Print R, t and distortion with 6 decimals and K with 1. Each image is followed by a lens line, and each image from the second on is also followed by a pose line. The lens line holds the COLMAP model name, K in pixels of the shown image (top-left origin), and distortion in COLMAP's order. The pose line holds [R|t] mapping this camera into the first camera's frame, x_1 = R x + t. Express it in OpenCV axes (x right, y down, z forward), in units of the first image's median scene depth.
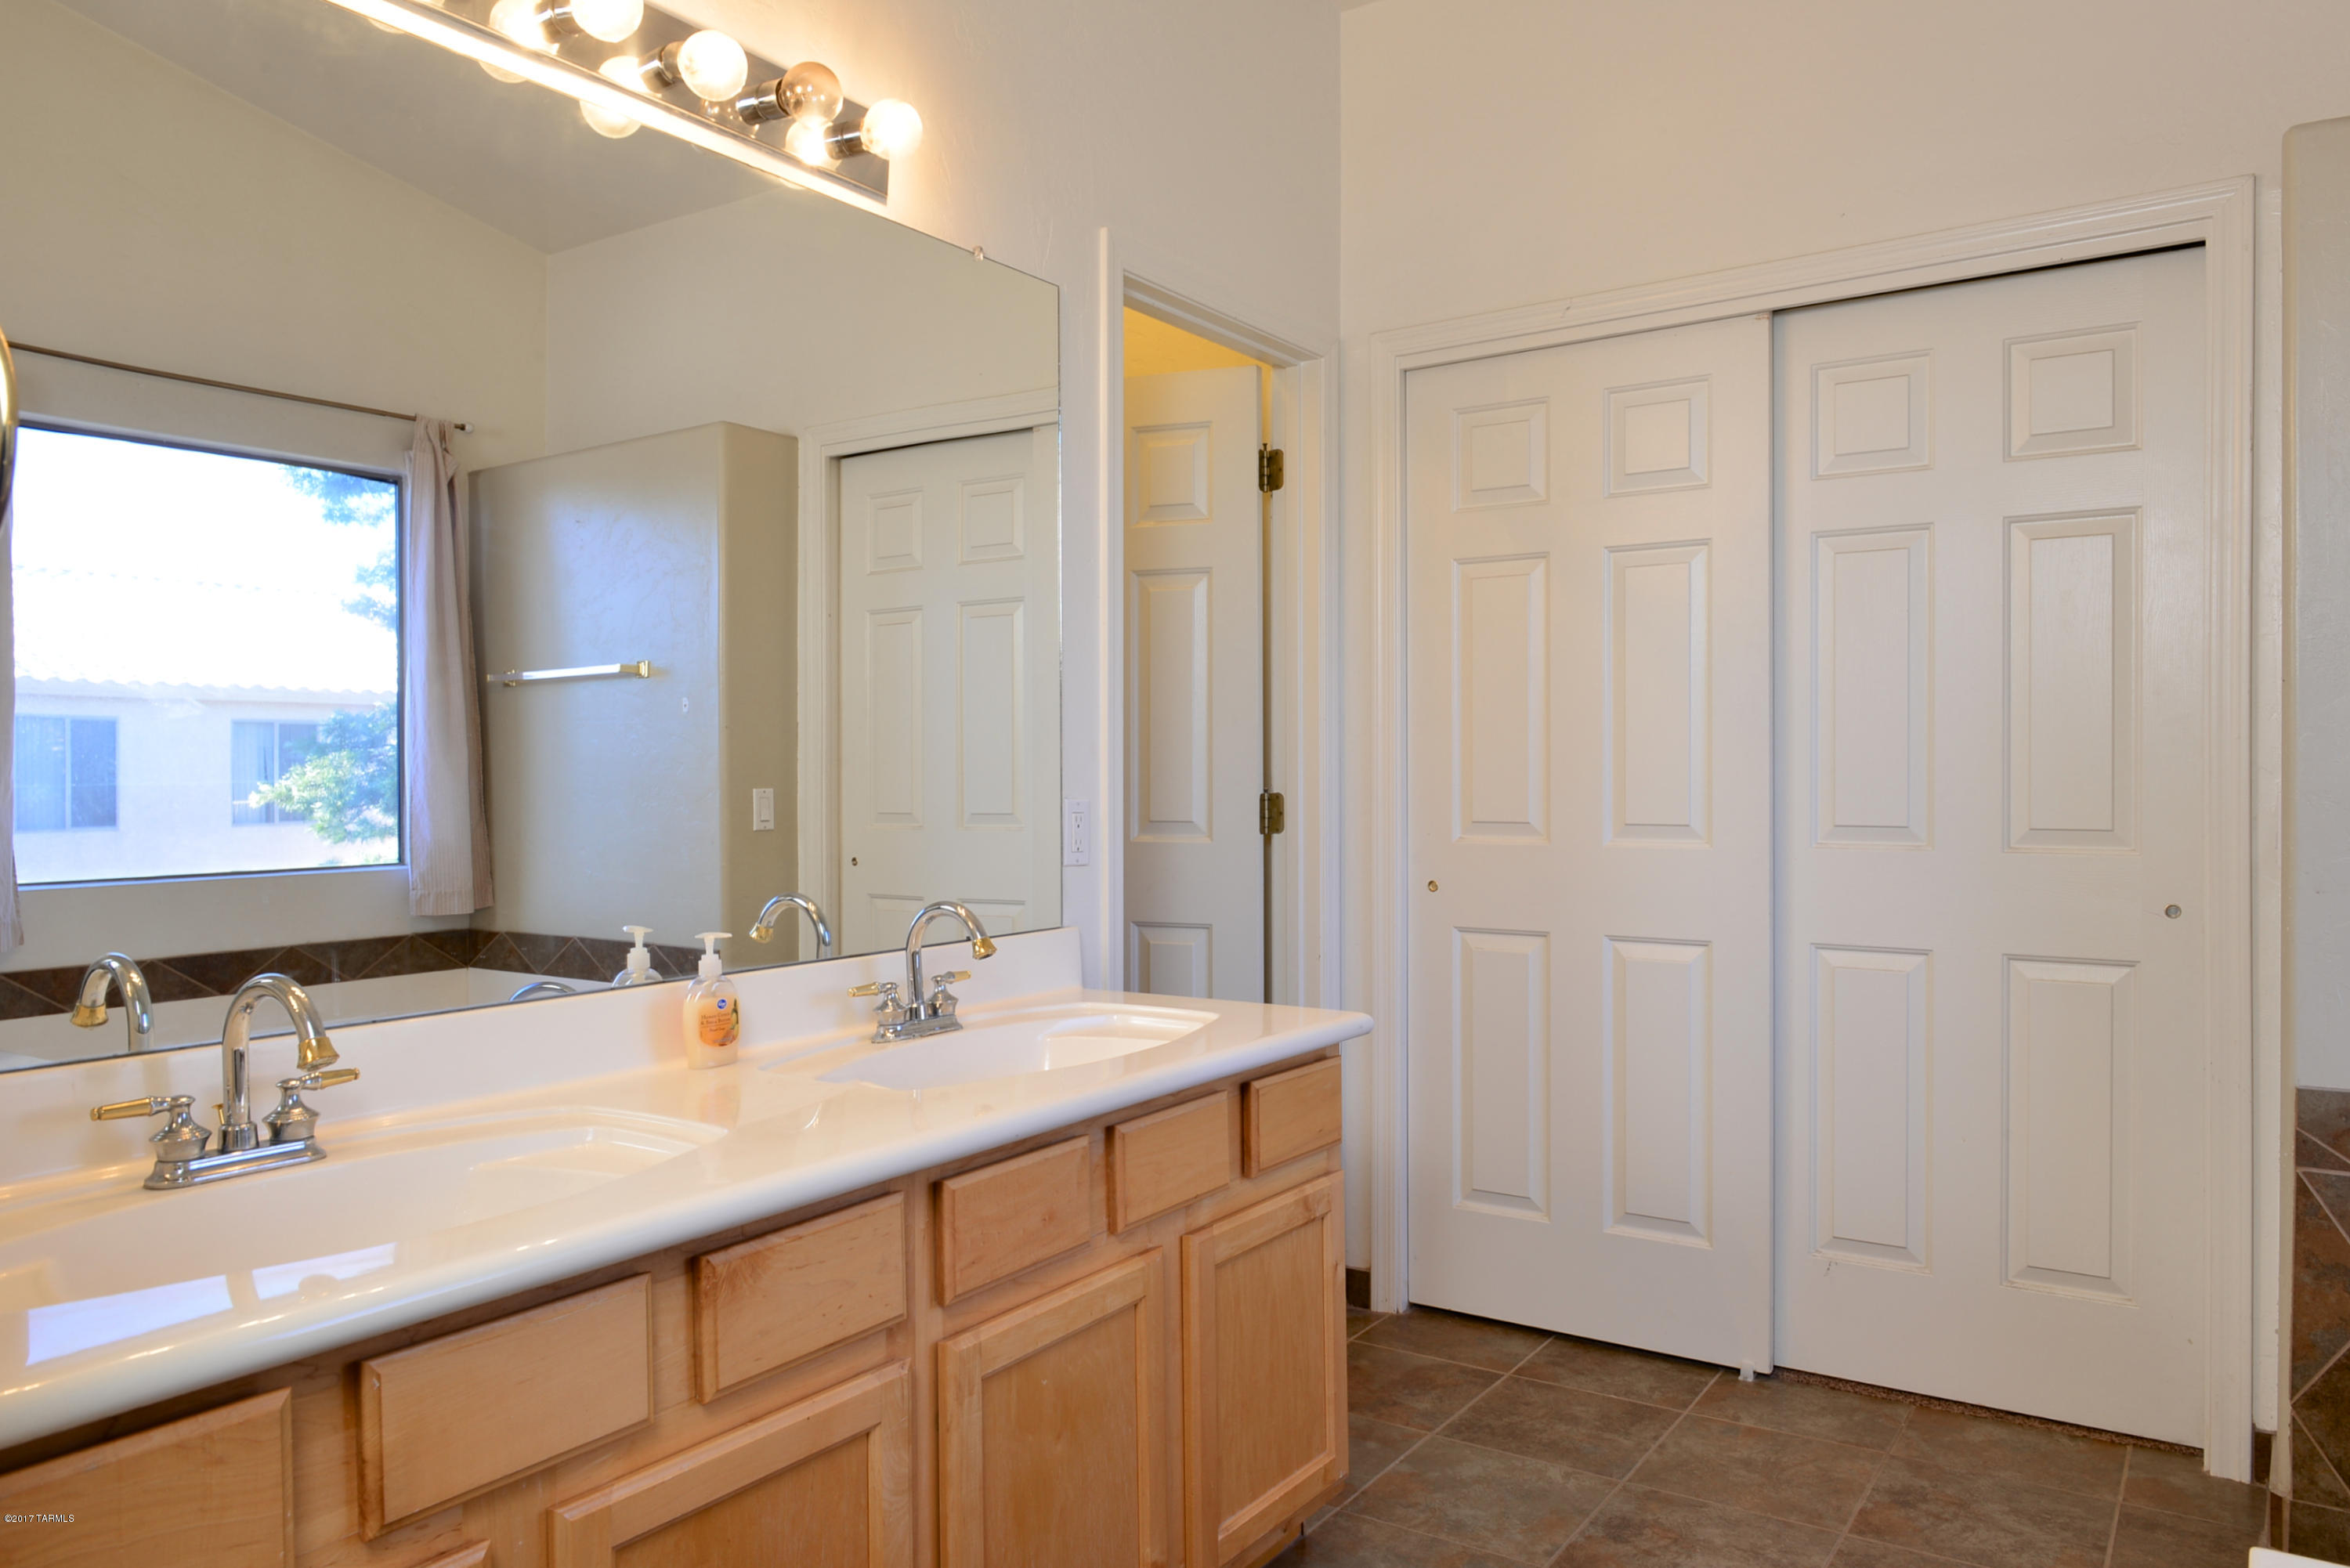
lens RADIAL K [[1569.2, 0, 1179.5], [0, 1569.2, 793.4], [0, 0, 1]] dist [-0.001355, 0.001492]
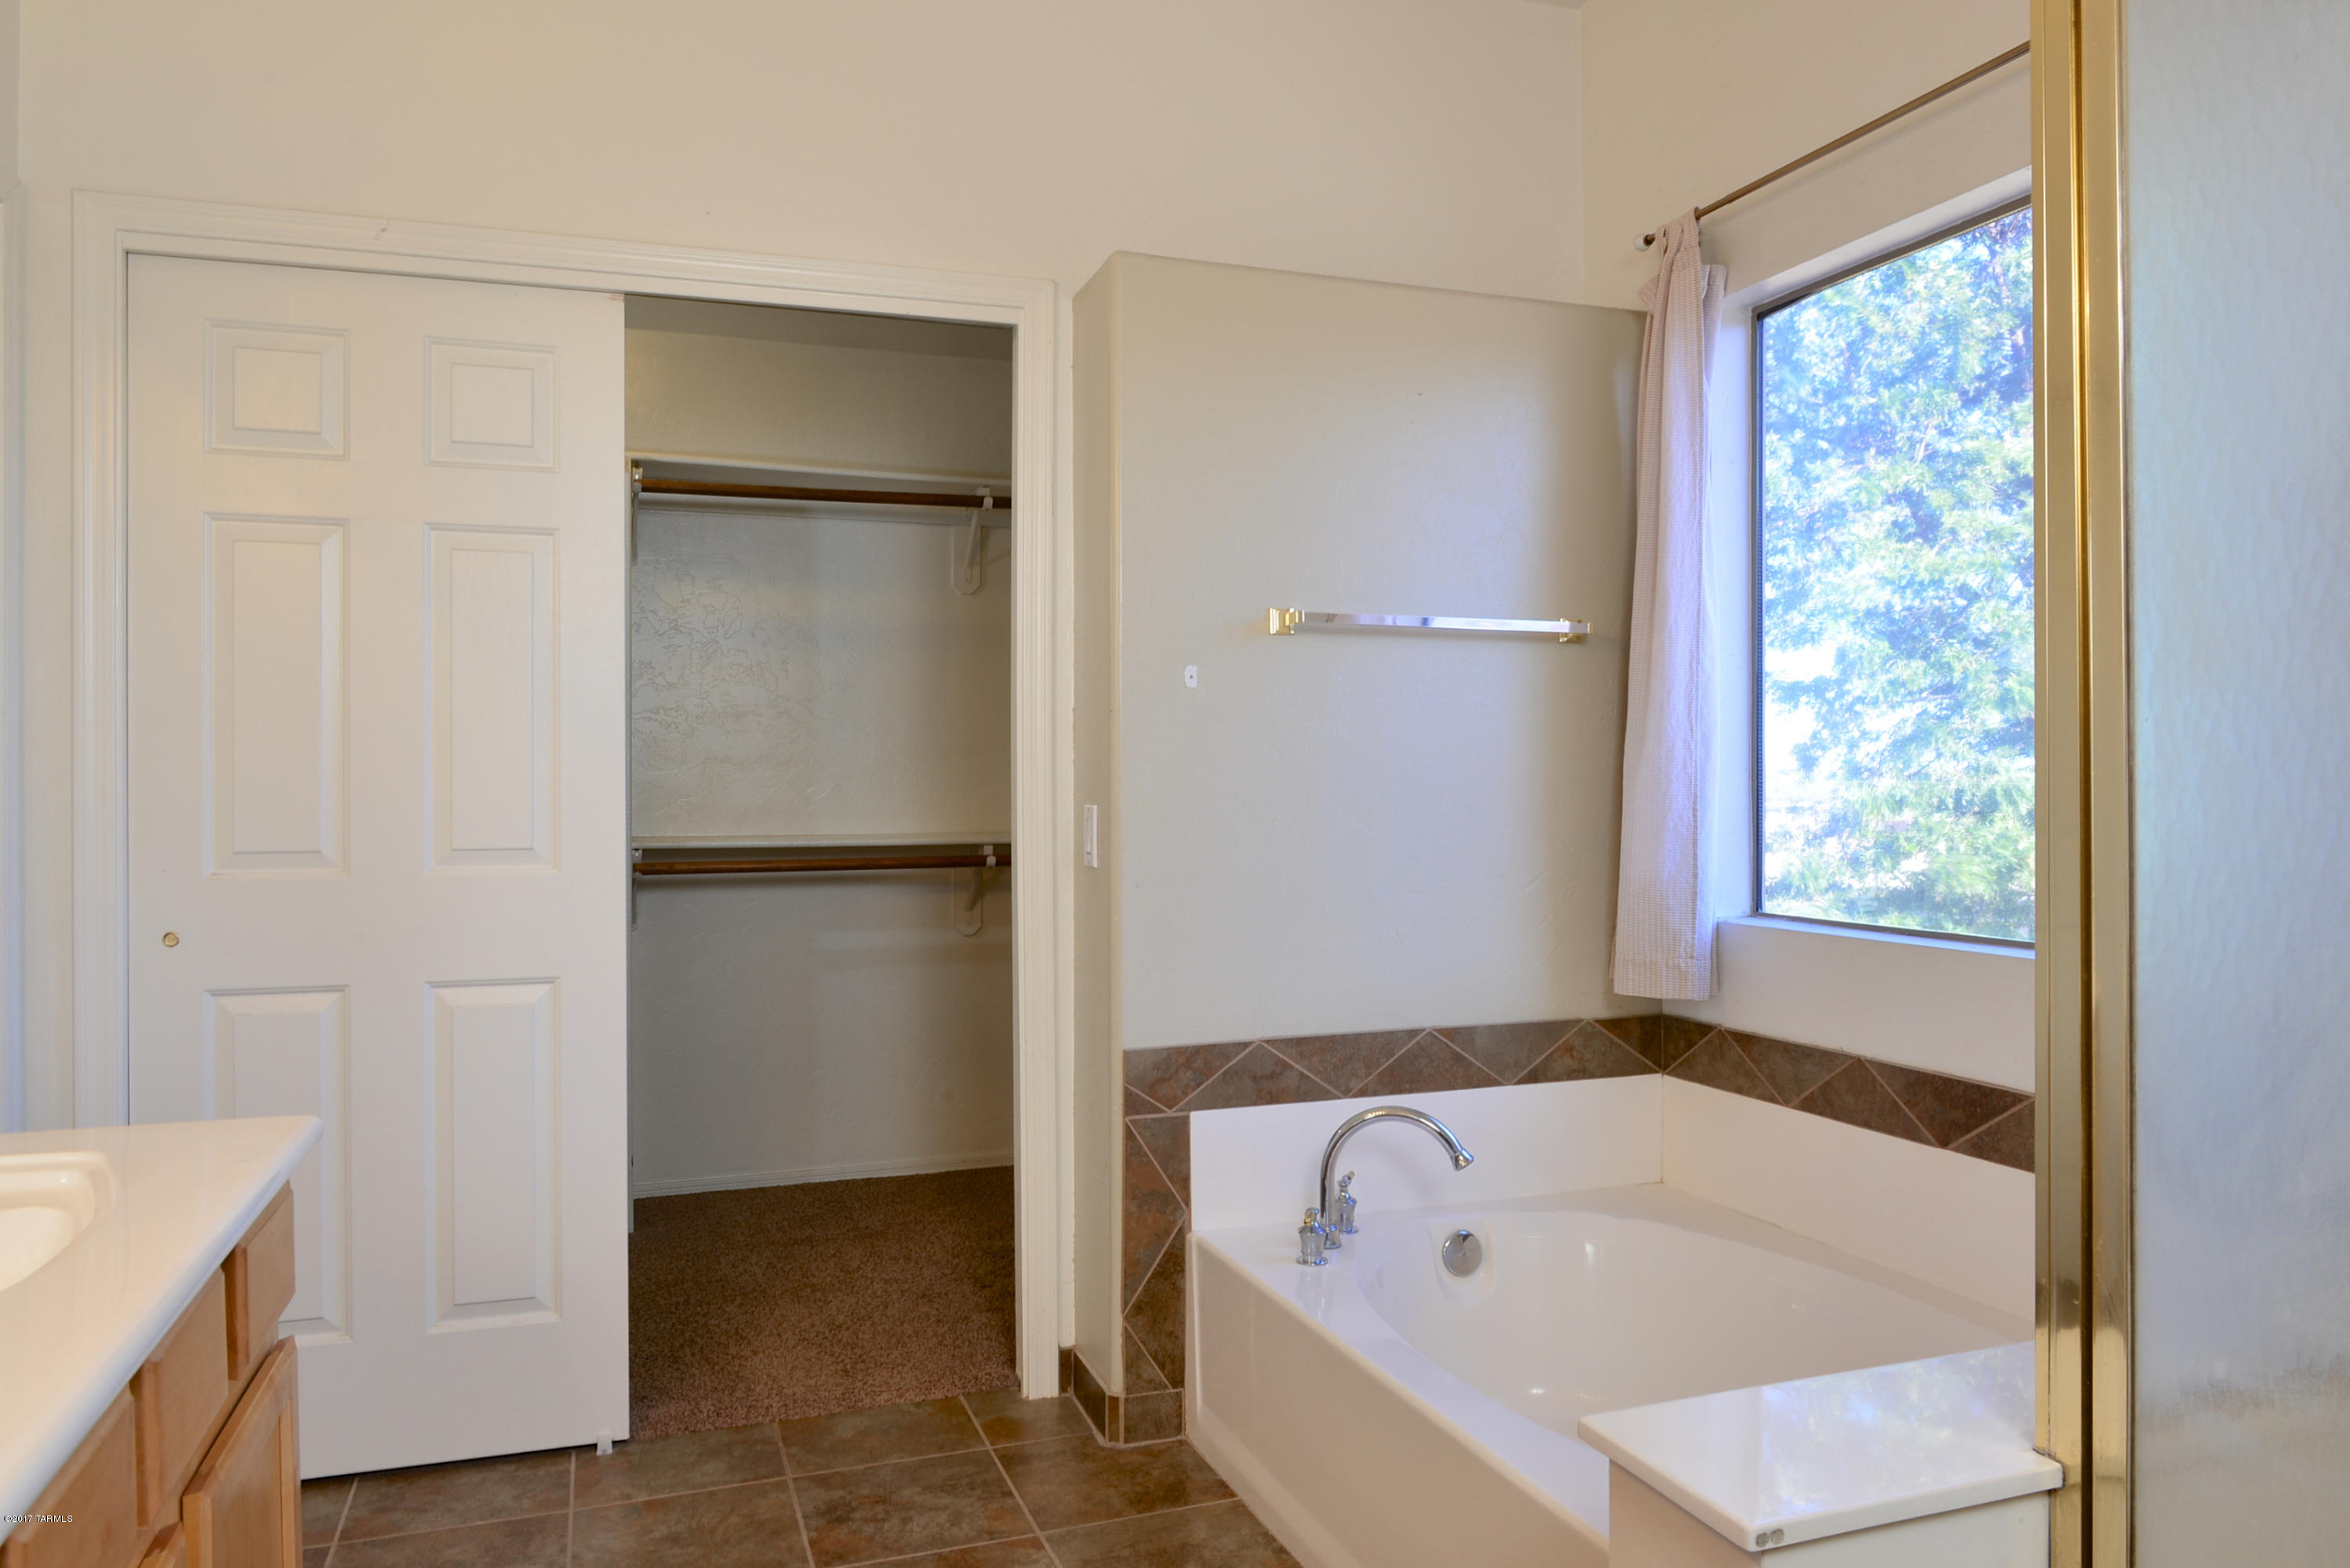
lens RADIAL K [[1615.9, 0, 1175.0], [0, 1615.9, 784.0], [0, 0, 1]] dist [0.000989, -0.011798]
pose [[0.613888, -0.003977, 0.789383, -0.181538], [0.012505, 0.999911, -0.004688, -0.007476], [-0.789294, 0.012749, 0.613883, 0.160422]]
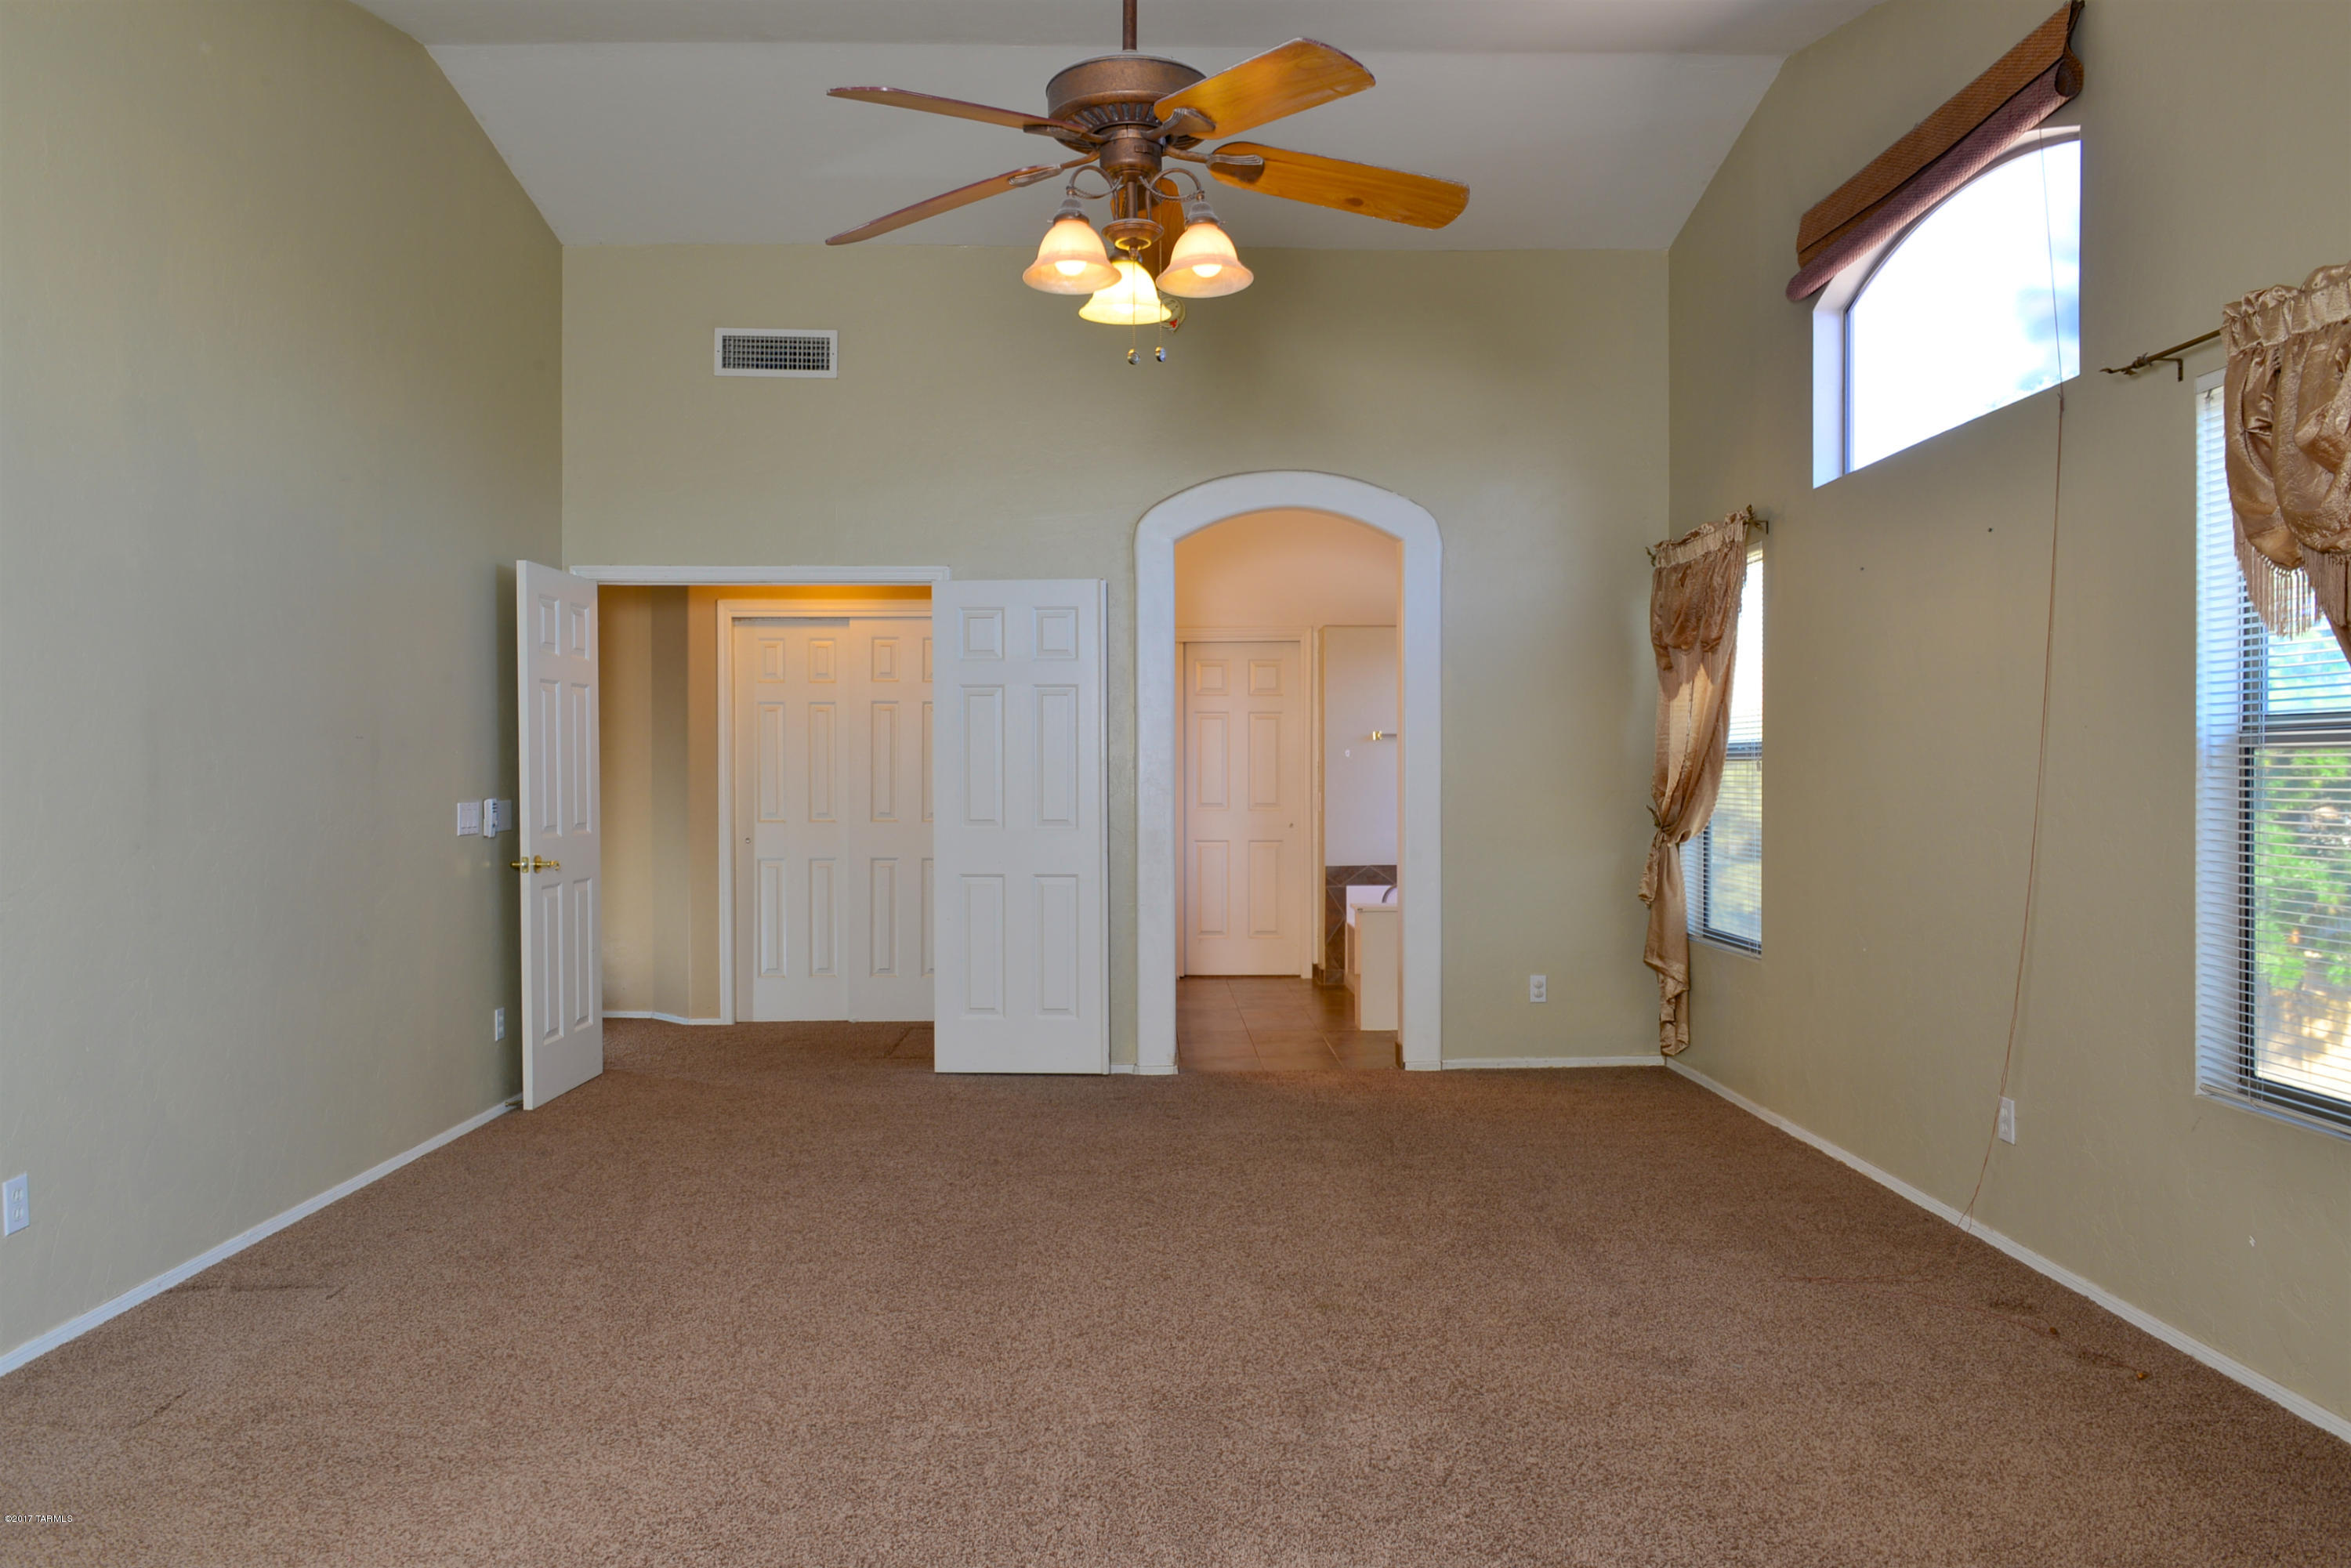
lens RADIAL K [[1616.6, 0, 1175.5], [0, 1616.6, 784.0], [0, 0, 1]] dist [0.000989, -0.011798]
pose [[0.832963, -0.006660, 0.553288, -1.455517], [0.008123, 0.999967, -0.000191, -0.018351], [-0.553269, 0.004654, 0.832990, -1.722523]]
